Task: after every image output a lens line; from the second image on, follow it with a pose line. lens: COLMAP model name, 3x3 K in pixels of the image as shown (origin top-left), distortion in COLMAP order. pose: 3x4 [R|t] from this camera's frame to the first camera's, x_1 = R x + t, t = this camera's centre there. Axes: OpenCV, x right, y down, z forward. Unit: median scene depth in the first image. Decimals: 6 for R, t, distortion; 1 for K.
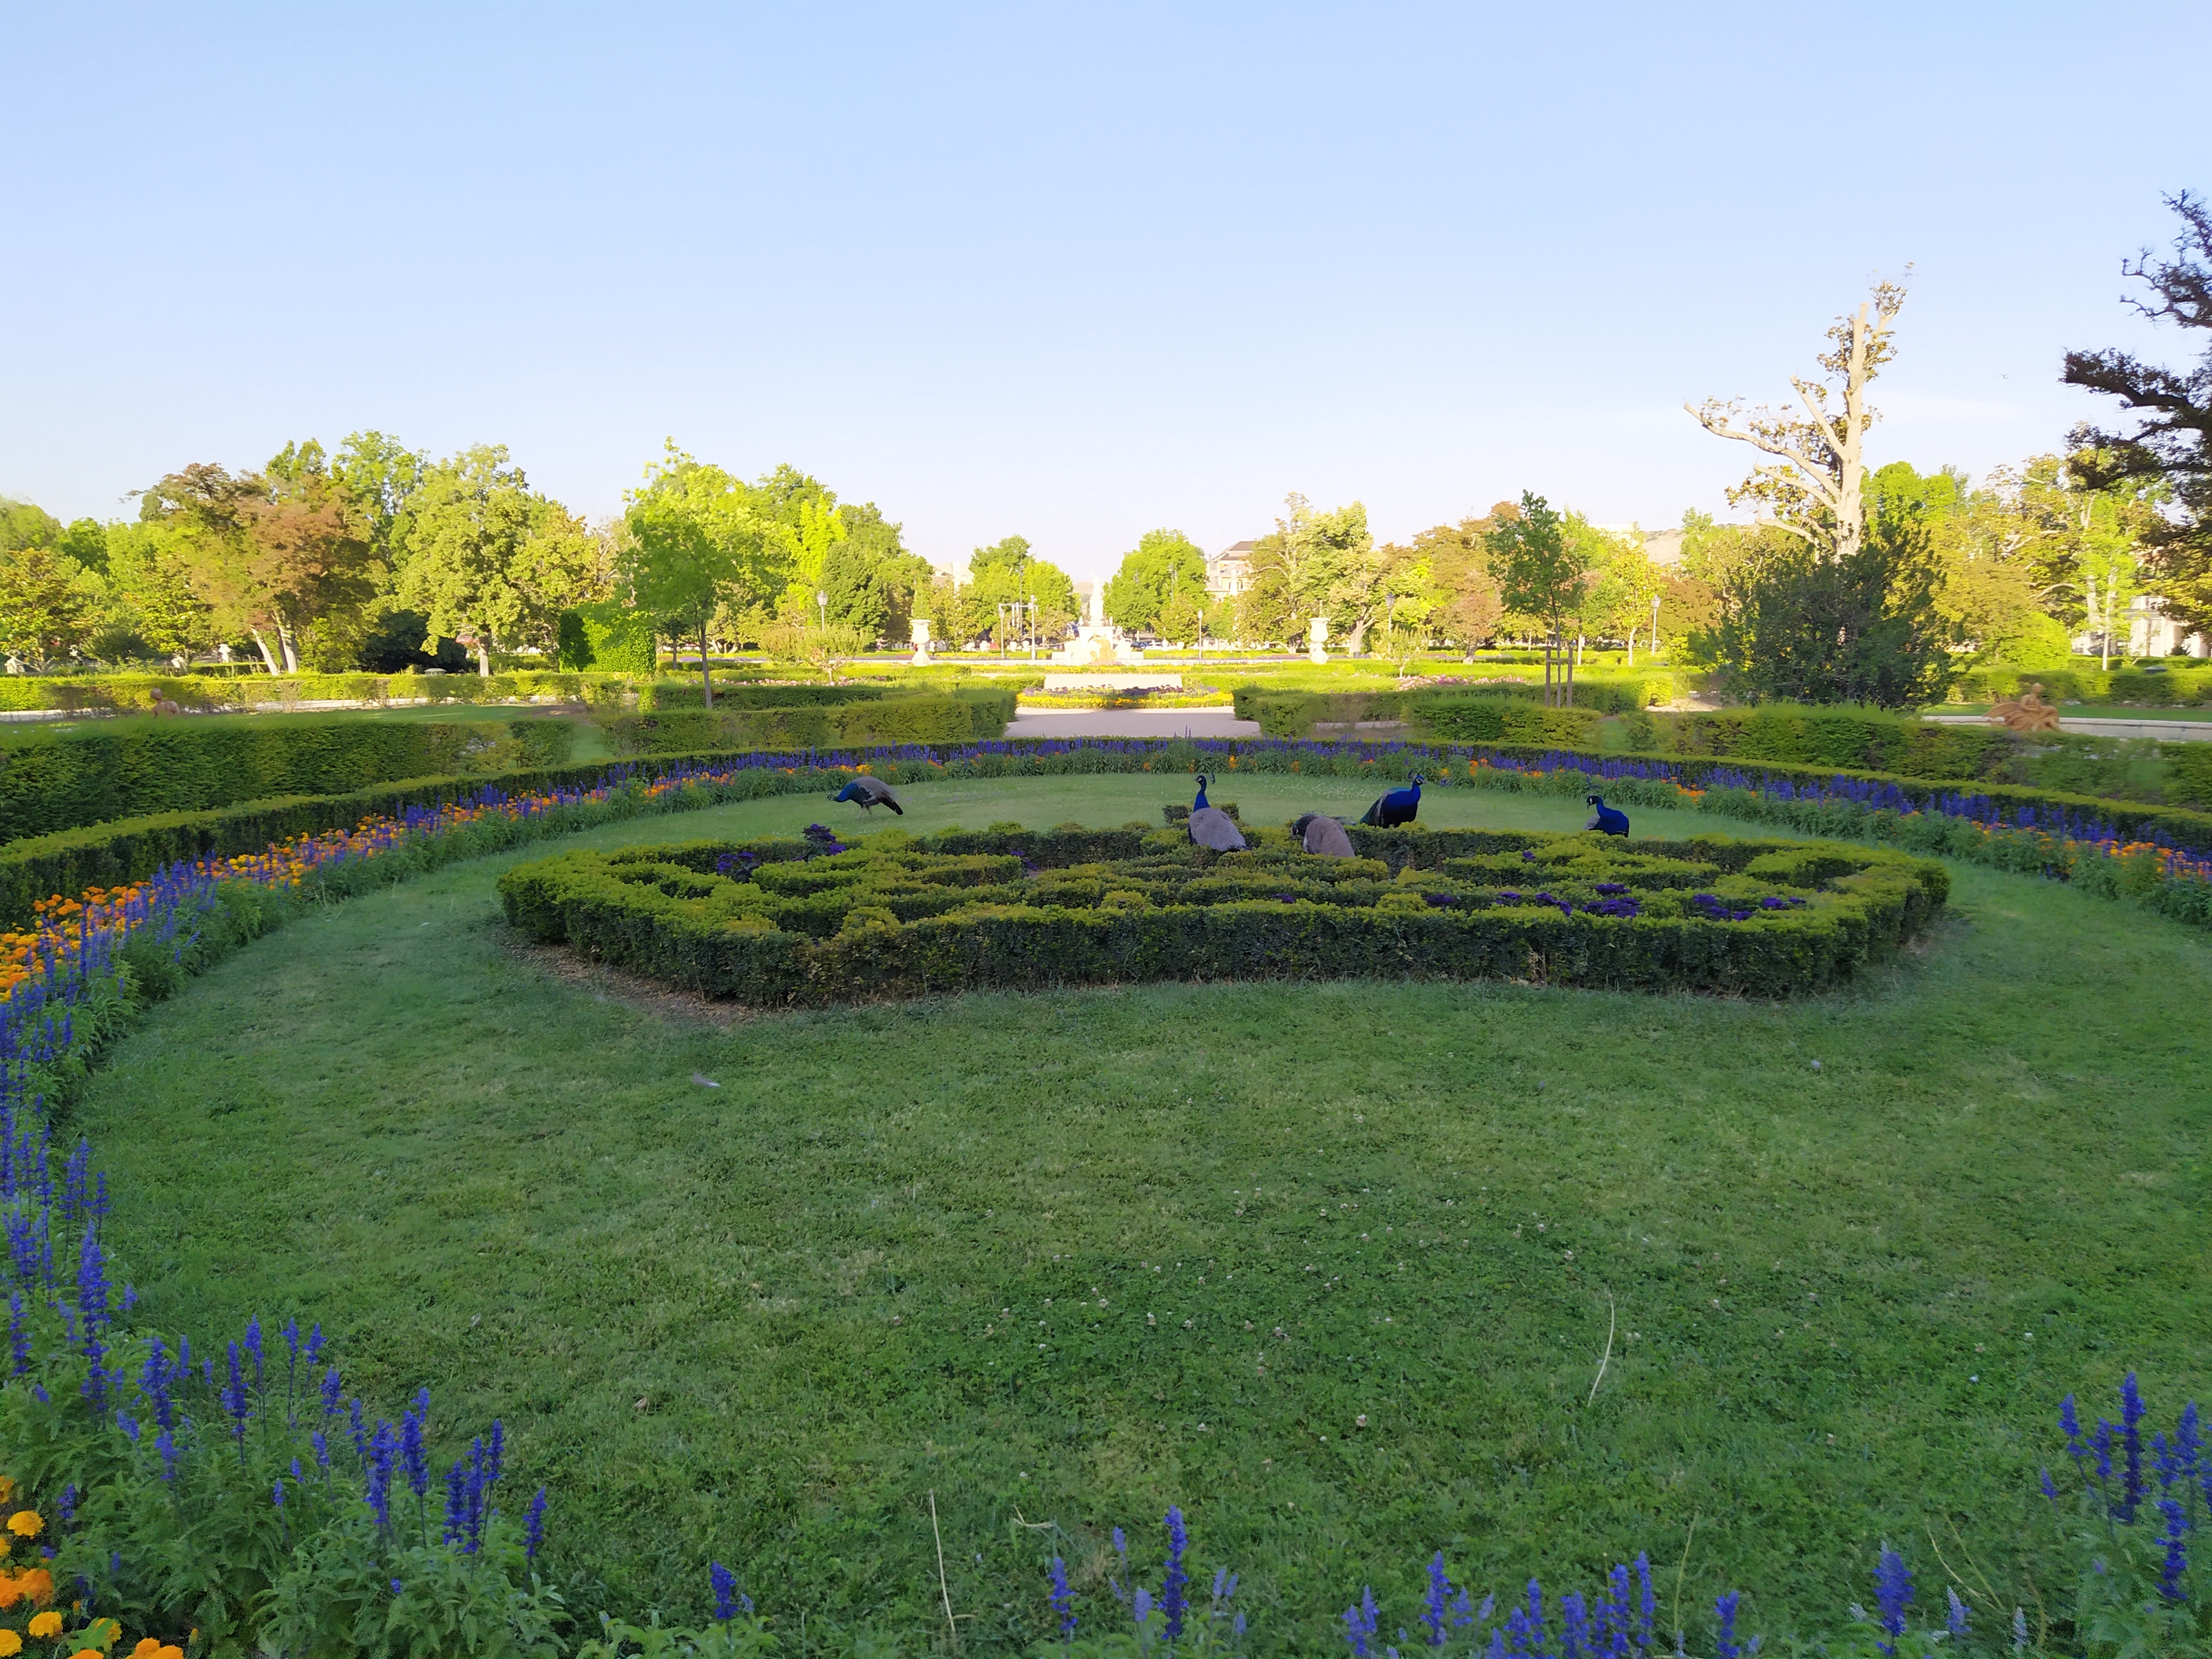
lens RADIAL K [[1623.9, 0, 1123.3], [0, 1623.9, 817.1], [0, 0, 1]] dist [0.092381, -0.124684]
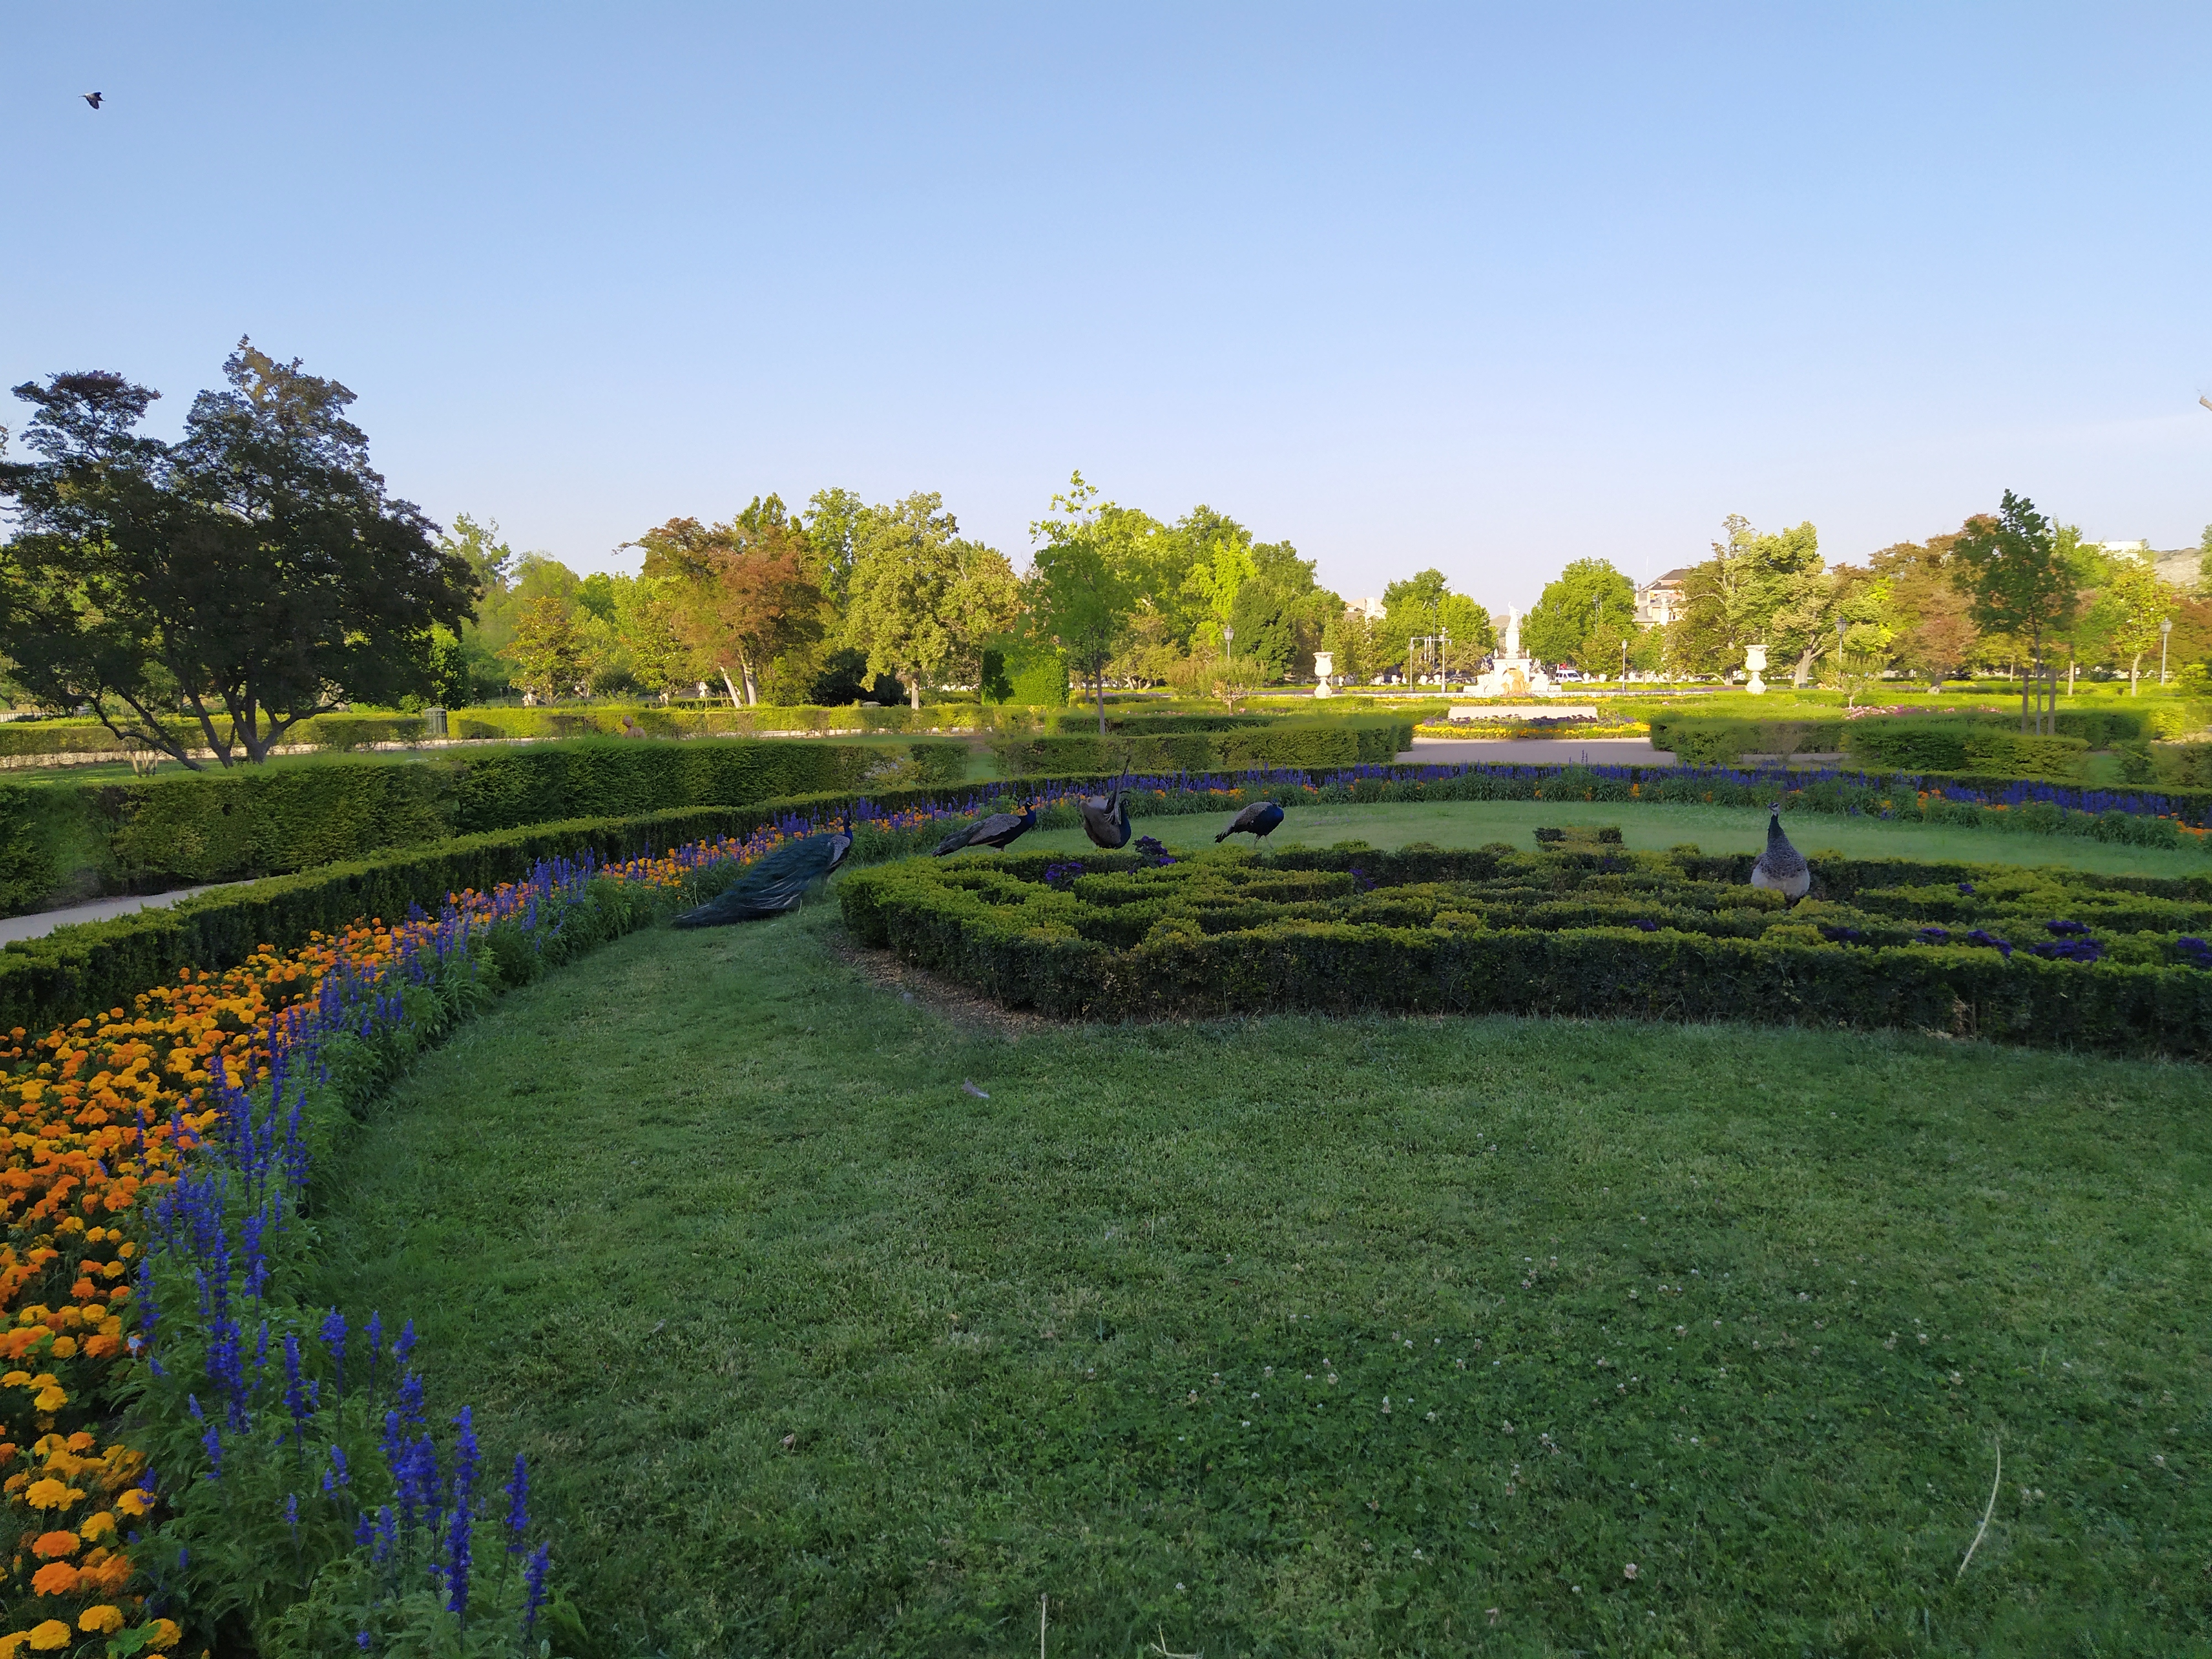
lens RADIAL K [[1623.9, 0, 1124.6], [0, 1623.9, 817.8], [0, 0, 1]] dist [0.092381, -0.124684]
pose [[0.968672, 0.017131, -0.247753, 0.021488], [-0.022633, 0.999556, -0.019375, 0.007474], [0.247311, 0.024376, 0.968630, 0.039181]]
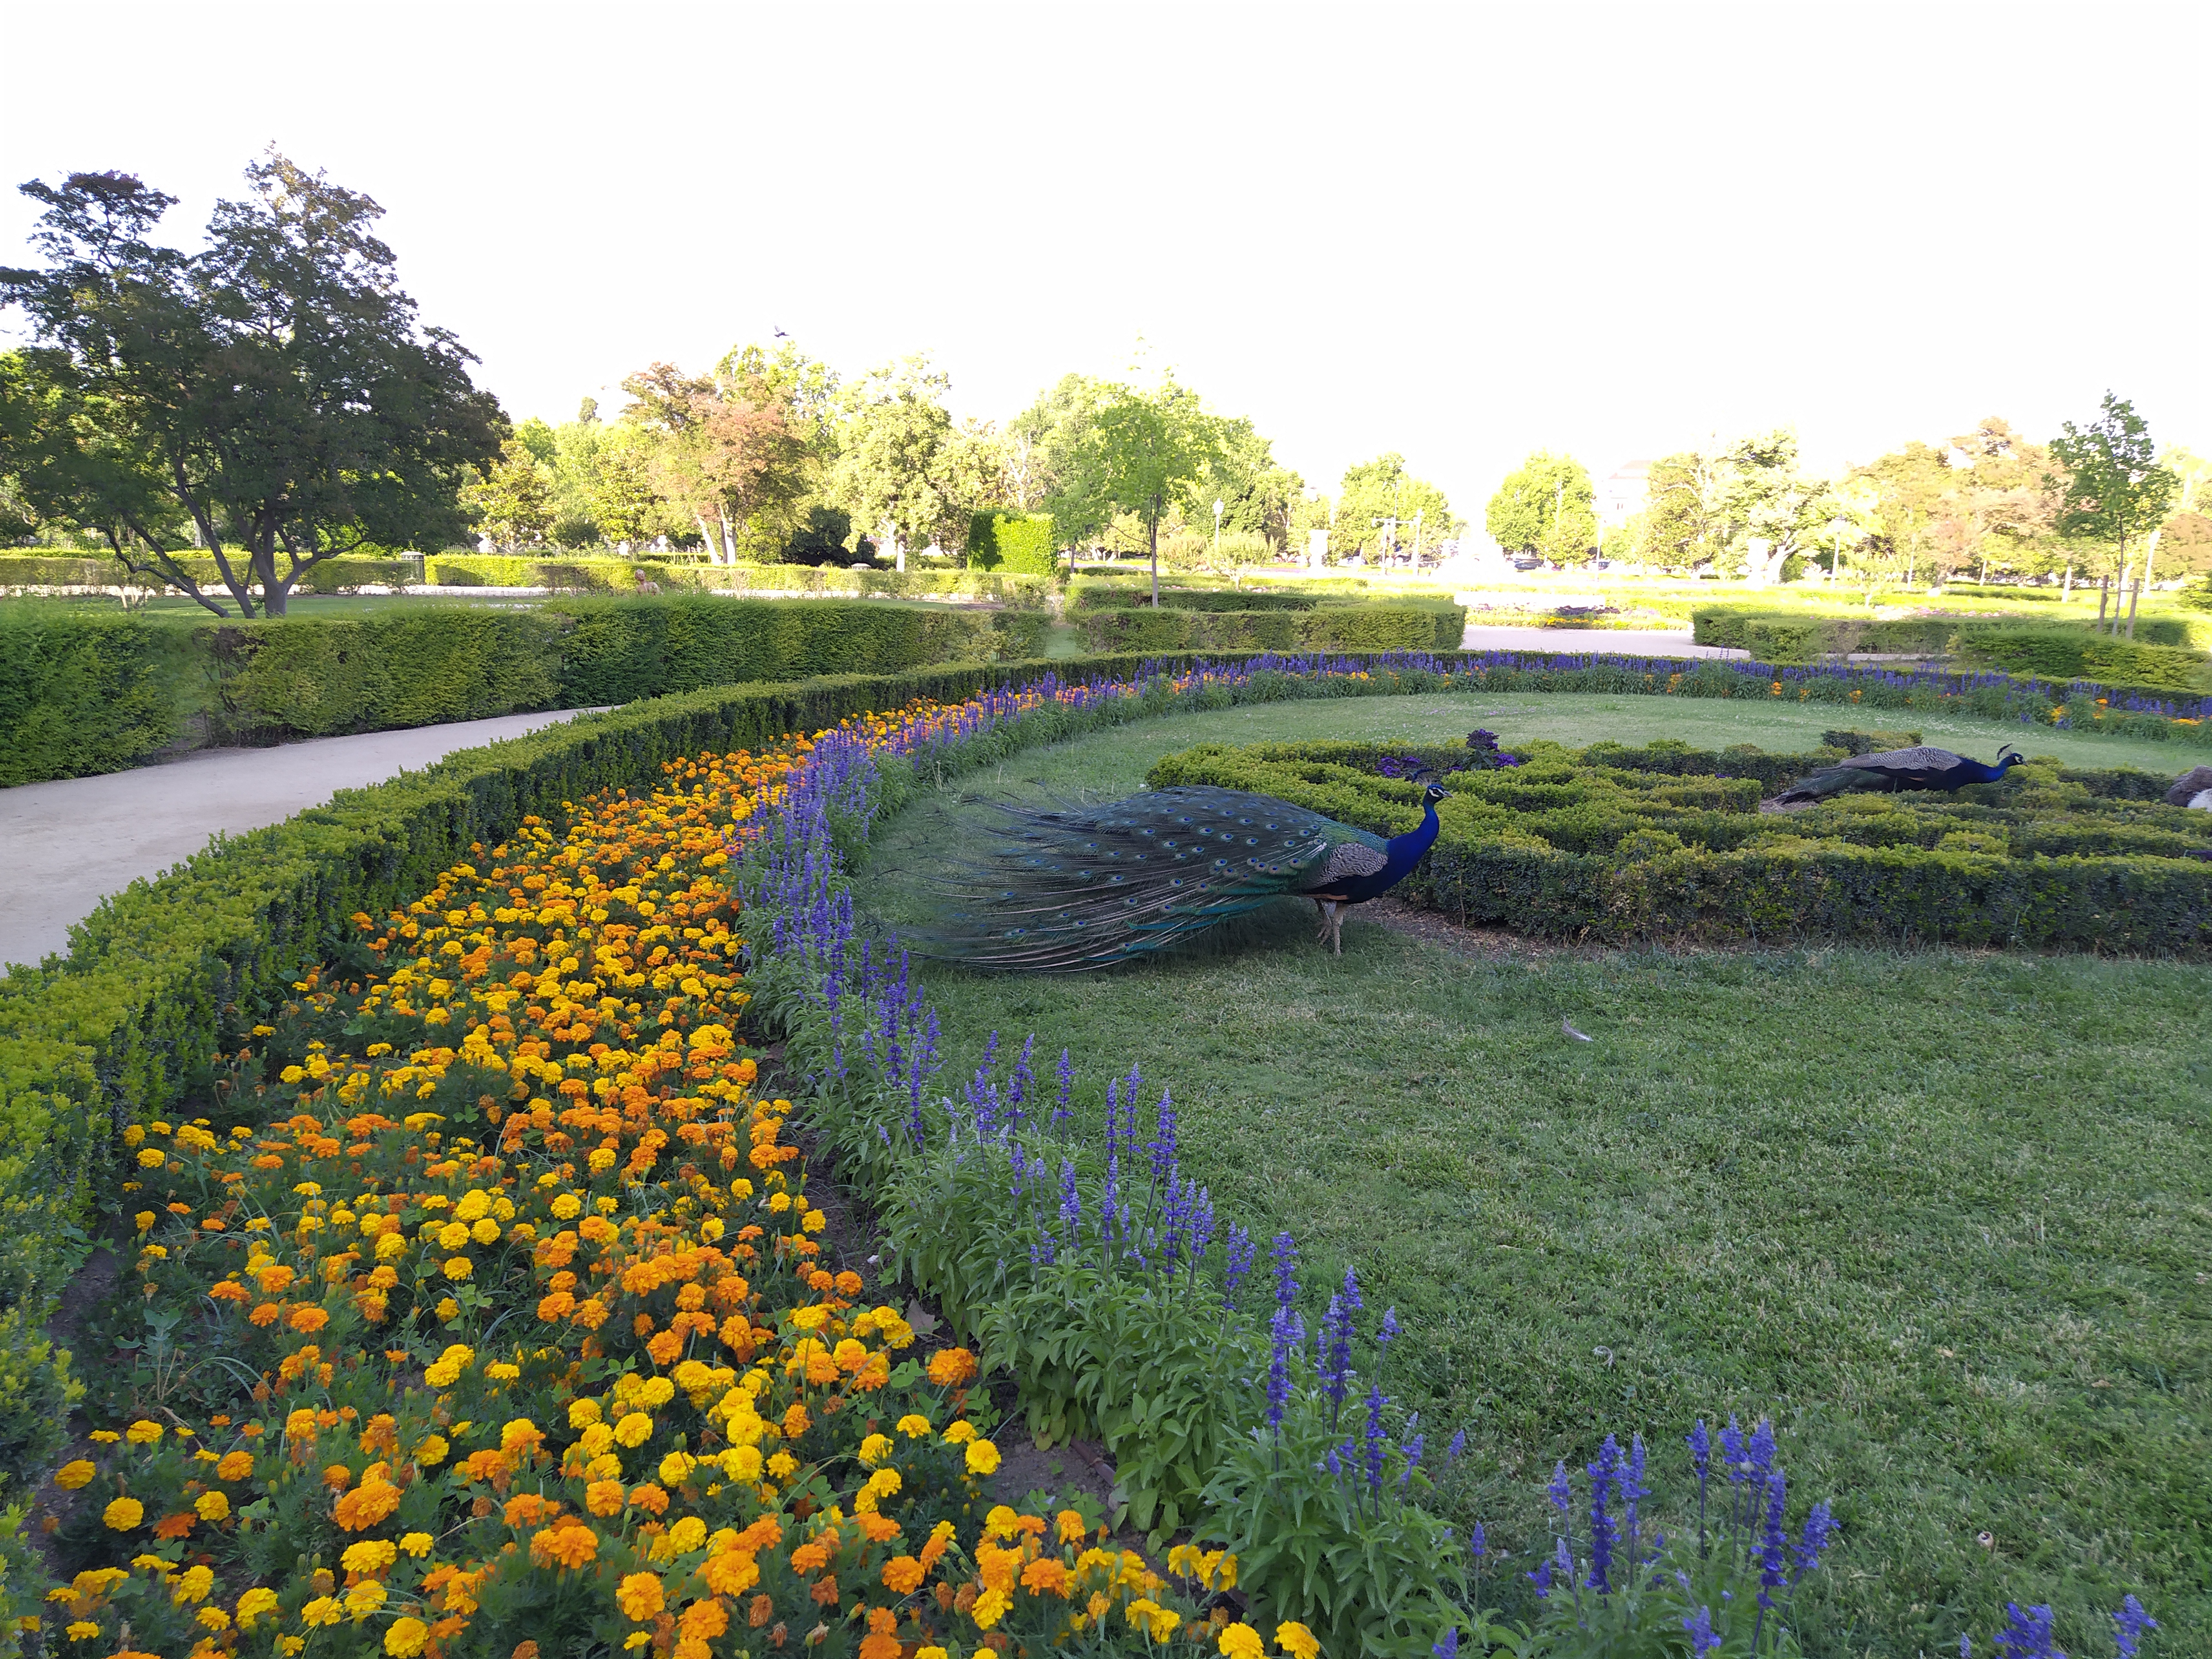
lens RADIAL K [[1623.9, 0, 1113.7], [0, 1623.9, 822.8], [0, 0, 1]] dist [0.092381, -0.124684]
pose [[0.975537, 0.068647, -0.208843, -0.115611], [-0.057405, 0.996581, 0.059429, 0.008090], [0.212209, -0.045986, 0.976142, 0.058112]]
